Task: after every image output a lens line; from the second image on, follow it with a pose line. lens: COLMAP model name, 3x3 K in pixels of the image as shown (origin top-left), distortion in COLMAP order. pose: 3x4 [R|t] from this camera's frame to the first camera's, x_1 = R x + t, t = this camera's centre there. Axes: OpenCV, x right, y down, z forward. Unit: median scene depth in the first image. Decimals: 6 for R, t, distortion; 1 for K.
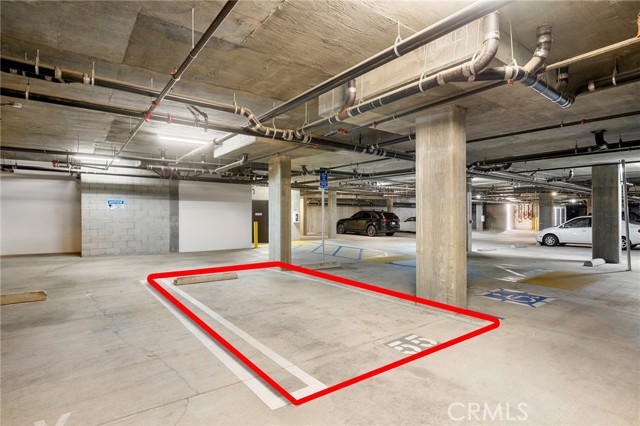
lens RADIAL K [[321.8, 0, 314.8], [0, 321.8, 212.9], [0, 0, 1]] dist [-0.001919, 0.001125]
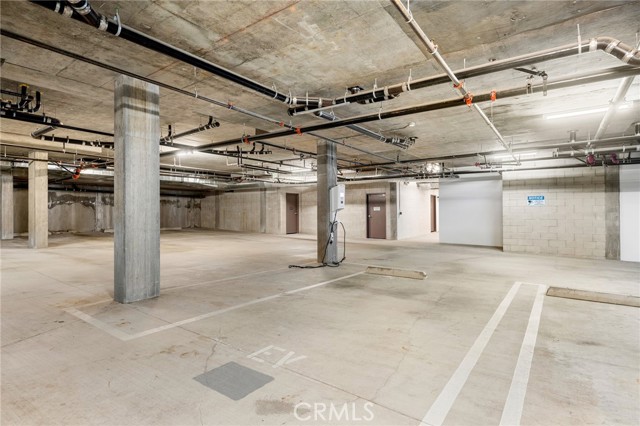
lens RADIAL K [[321.8, 0, 316.8], [0, 321.8, 213.1], [0, 0, 1]] dist [-0.001919, 0.001125]
pose [[0.328266, 0.000486, -0.944585, 0.073993], [0.005576, 0.999981, 0.002453, 0.006326], [0.944569, -0.006072, 0.328257, 0.096182]]
